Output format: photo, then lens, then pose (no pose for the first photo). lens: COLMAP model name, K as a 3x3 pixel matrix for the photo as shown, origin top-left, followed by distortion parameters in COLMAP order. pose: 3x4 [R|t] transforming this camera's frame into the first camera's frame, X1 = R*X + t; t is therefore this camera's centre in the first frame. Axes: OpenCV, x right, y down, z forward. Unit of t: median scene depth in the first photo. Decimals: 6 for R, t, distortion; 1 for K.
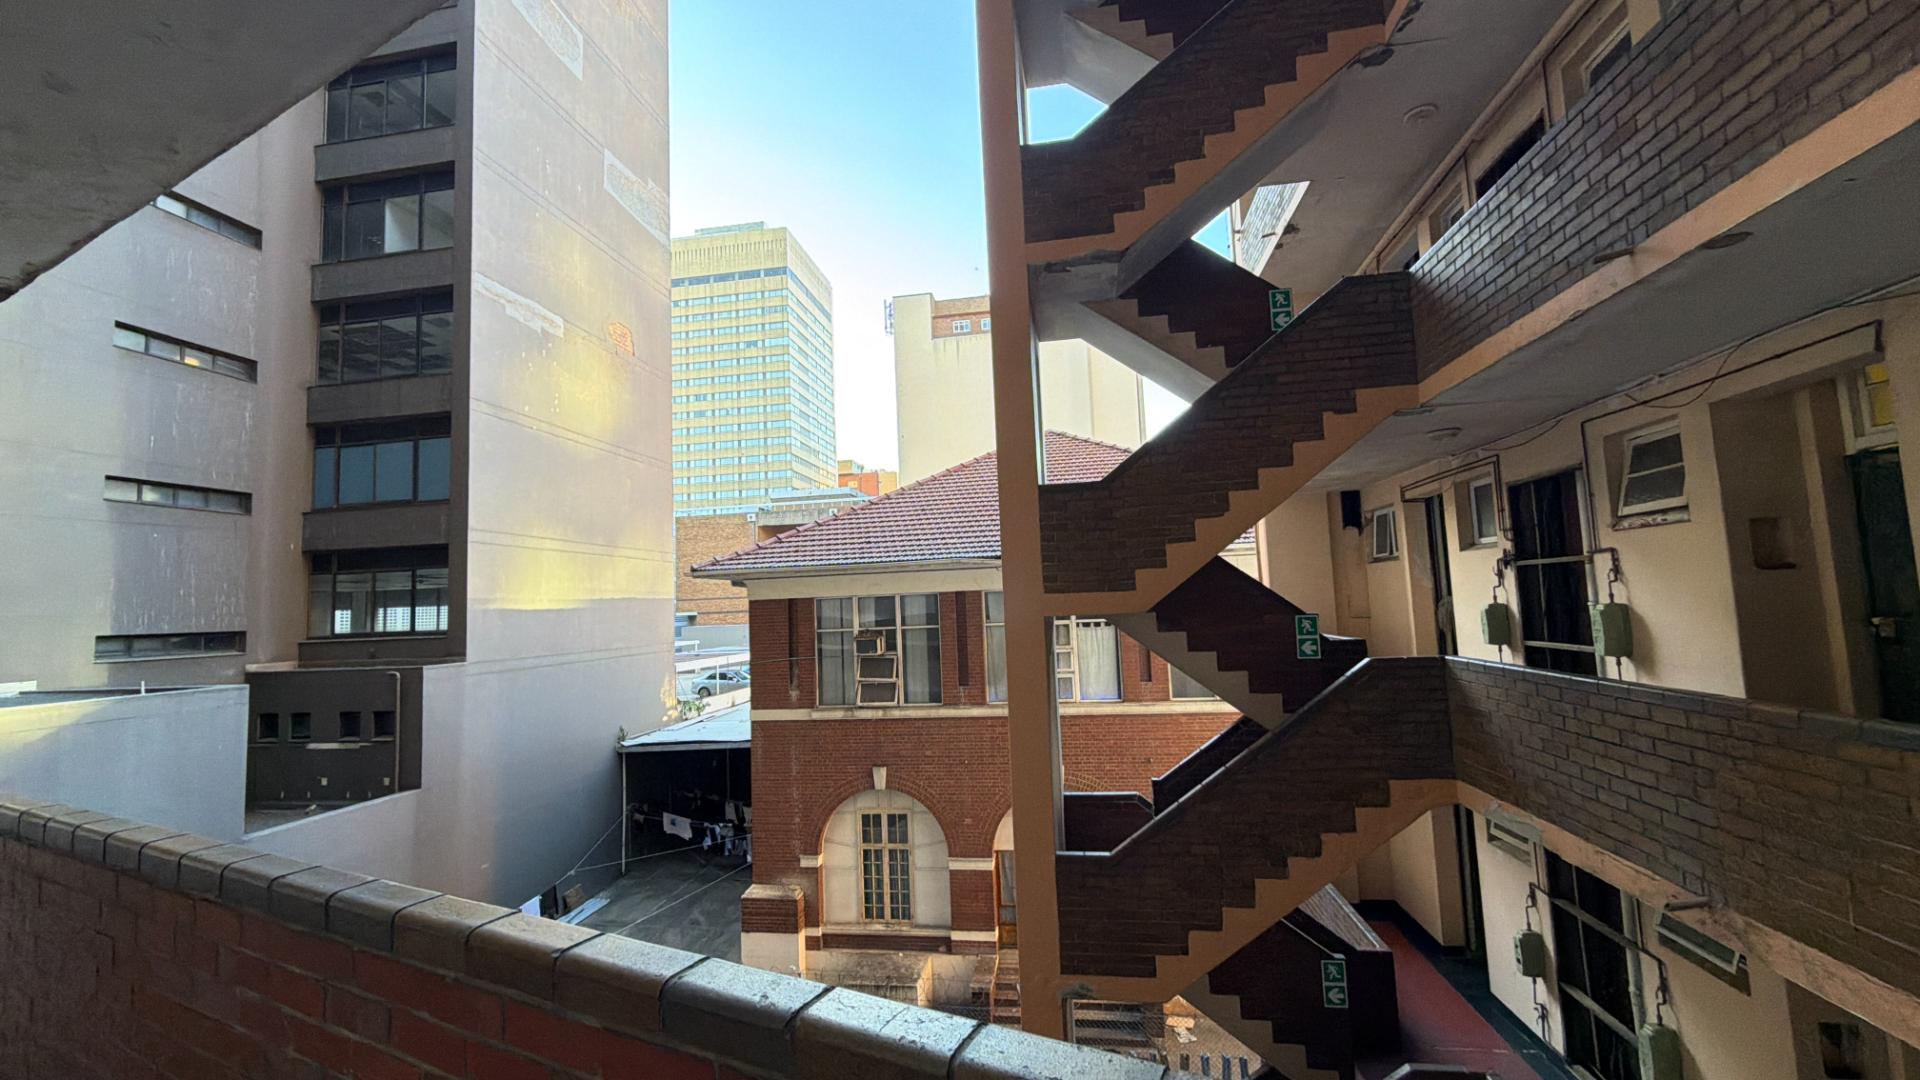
lens RADIAL K [[764.0, 0, 956.2], [0, 764.0, 542.0], [0, 0, 1]] dist [0.000983, 0.000104]
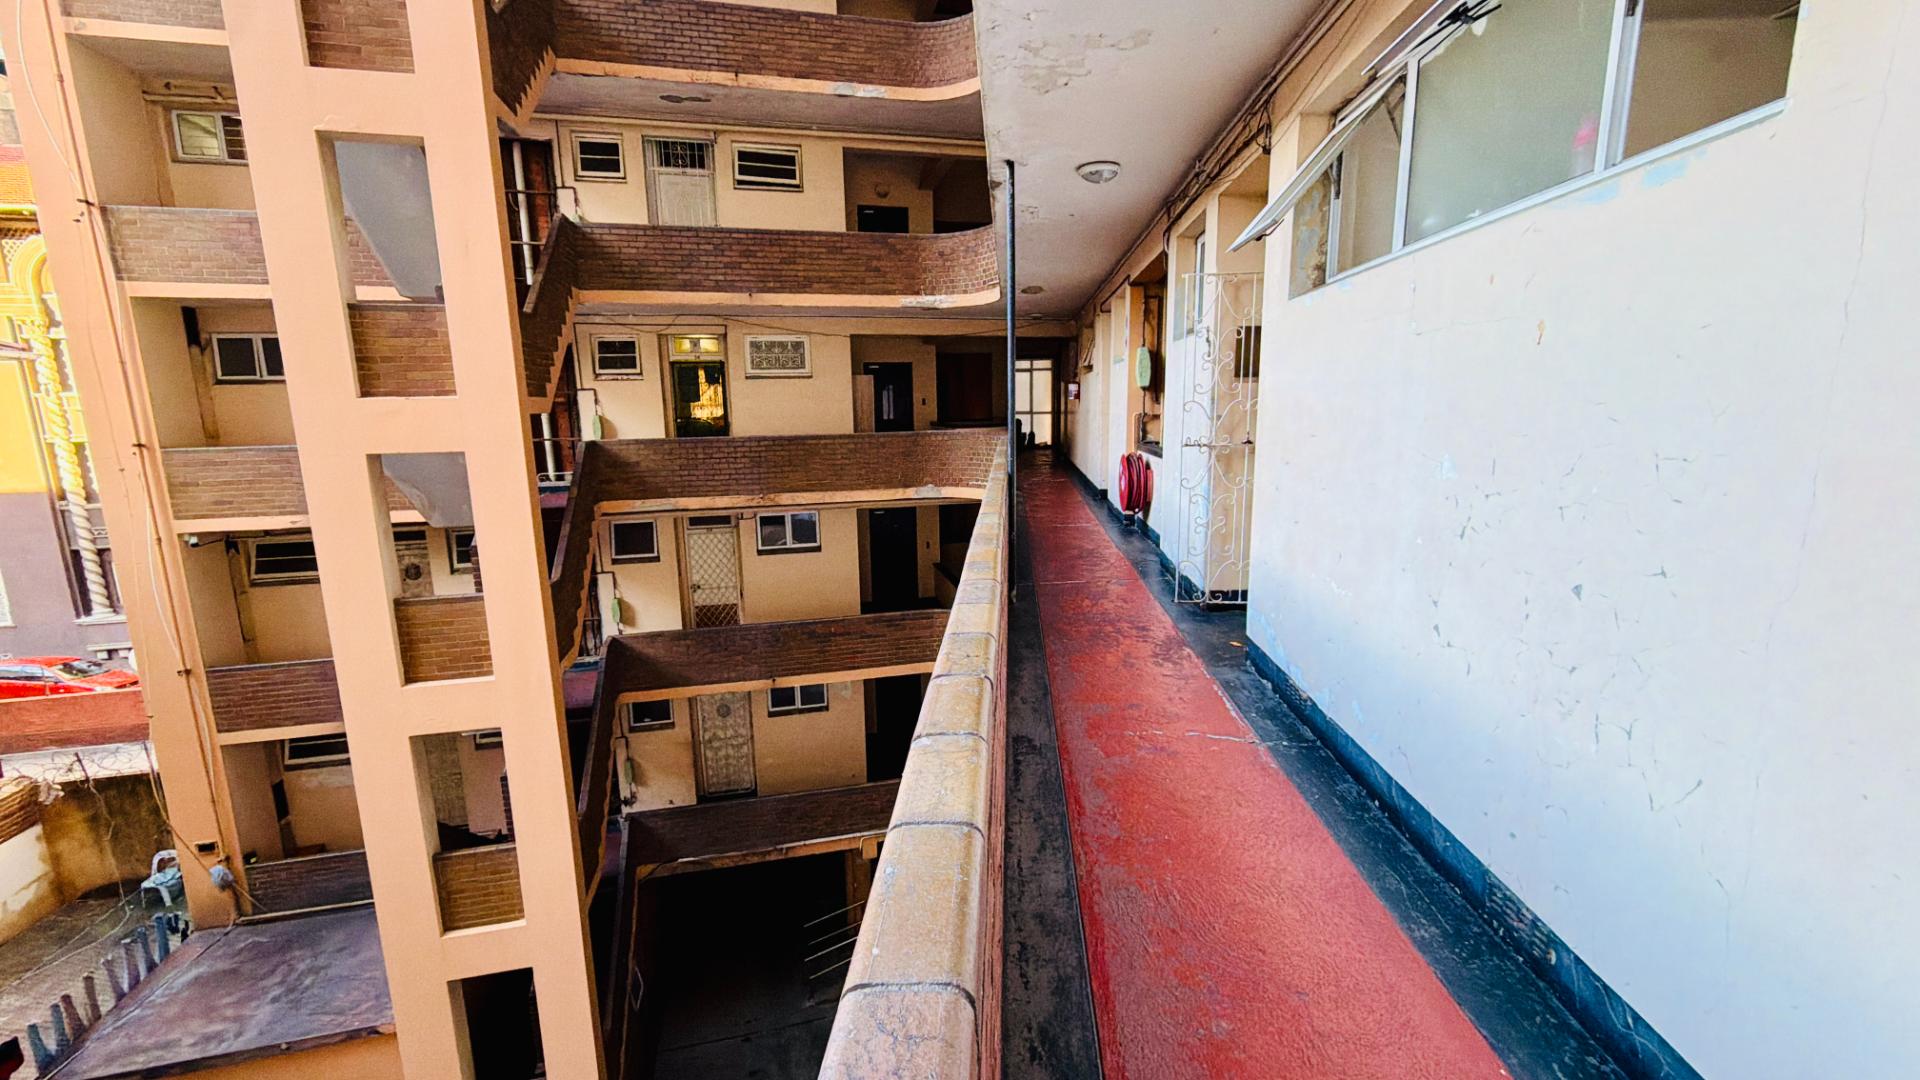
lens RADIAL K [[764.0, 0, 956.2], [0, 764.0, 542.0], [0, 0, 1]] dist [0.000983, 0.000104]
pose [[-0.393665, -0.118934, 0.911527, -2.088806], [-0.042747, 0.992891, 0.111088, 0.208989], [-0.918259, 0.004767, -0.395951, 1.275854]]
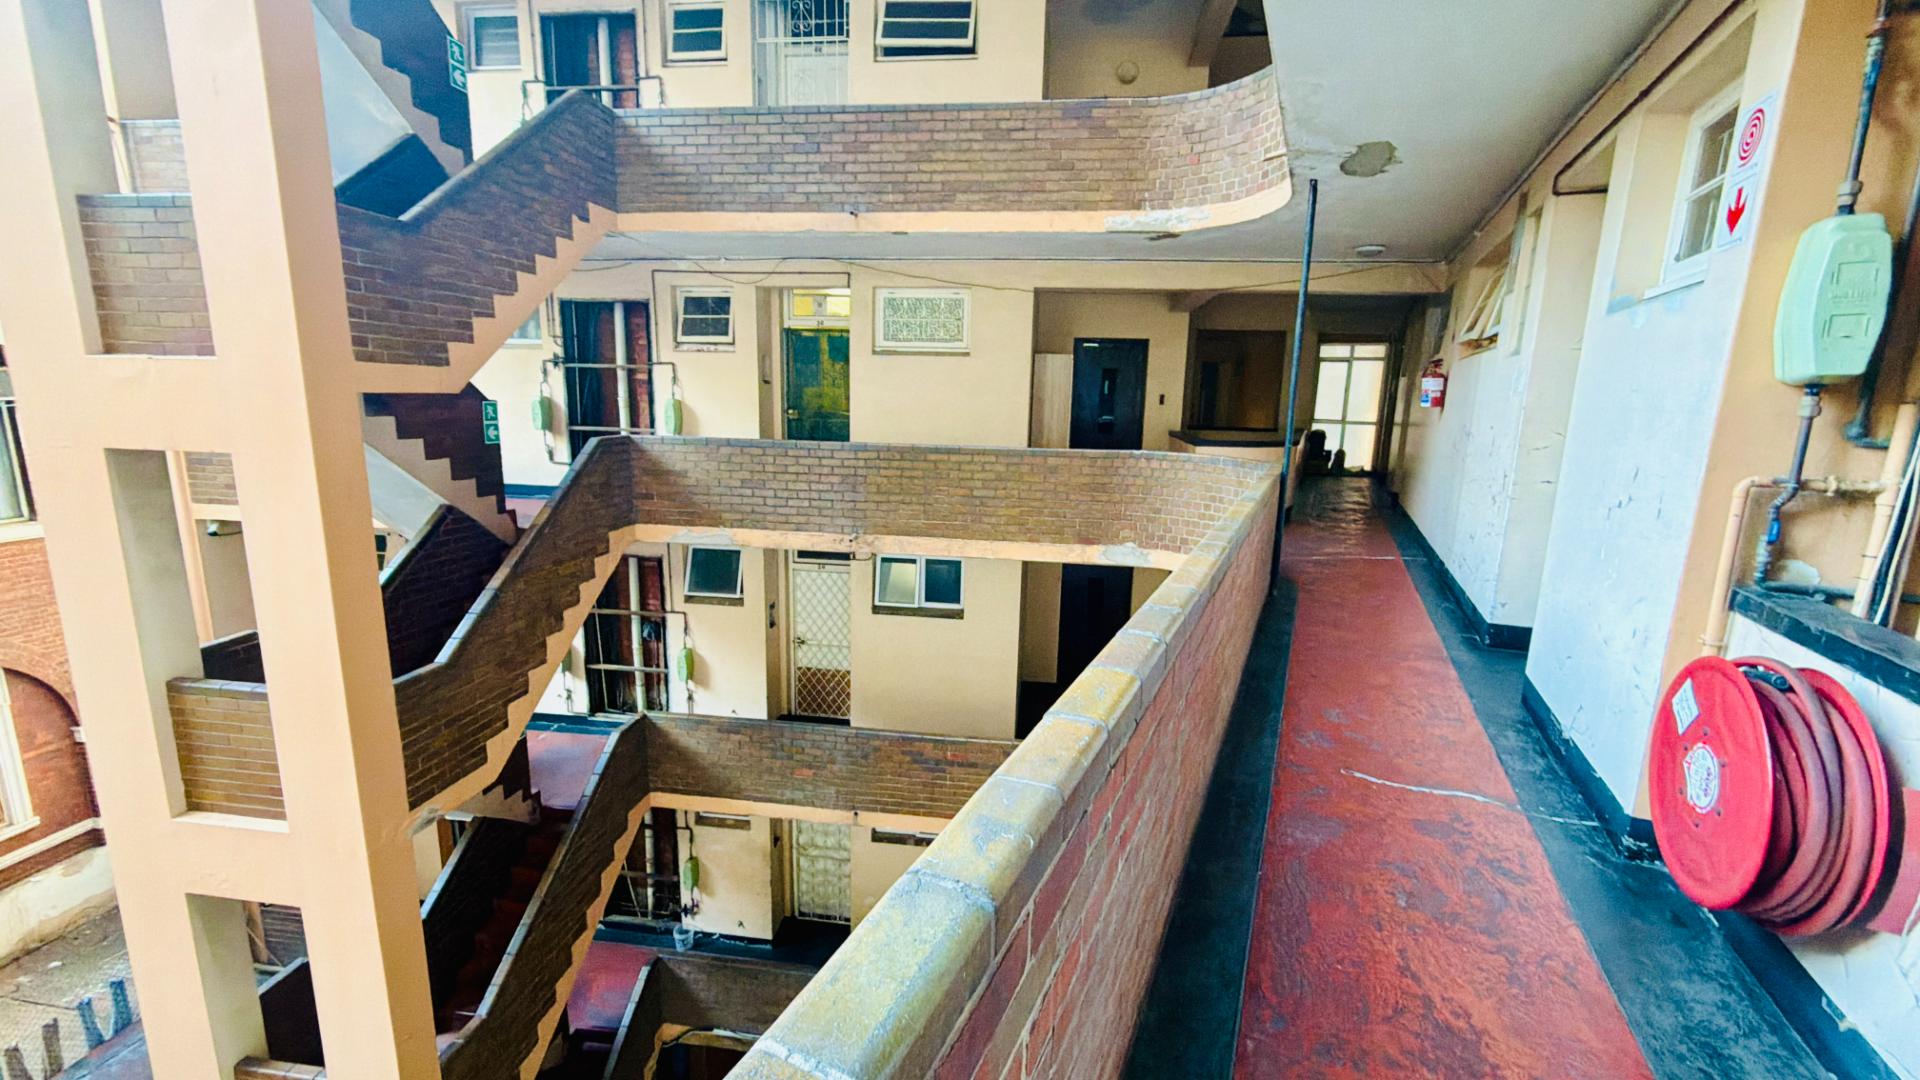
lens RADIAL K [[764.0, 0, 956.2], [0, 764.0, 542.0], [0, 0, 1]] dist [0.000983, 0.000104]
pose [[-0.033683, -0.151292, 0.987915, -1.000691], [-0.104250, 0.983616, 0.147079, 0.106566], [-0.993981, -0.098036, -0.048903, 0.664010]]
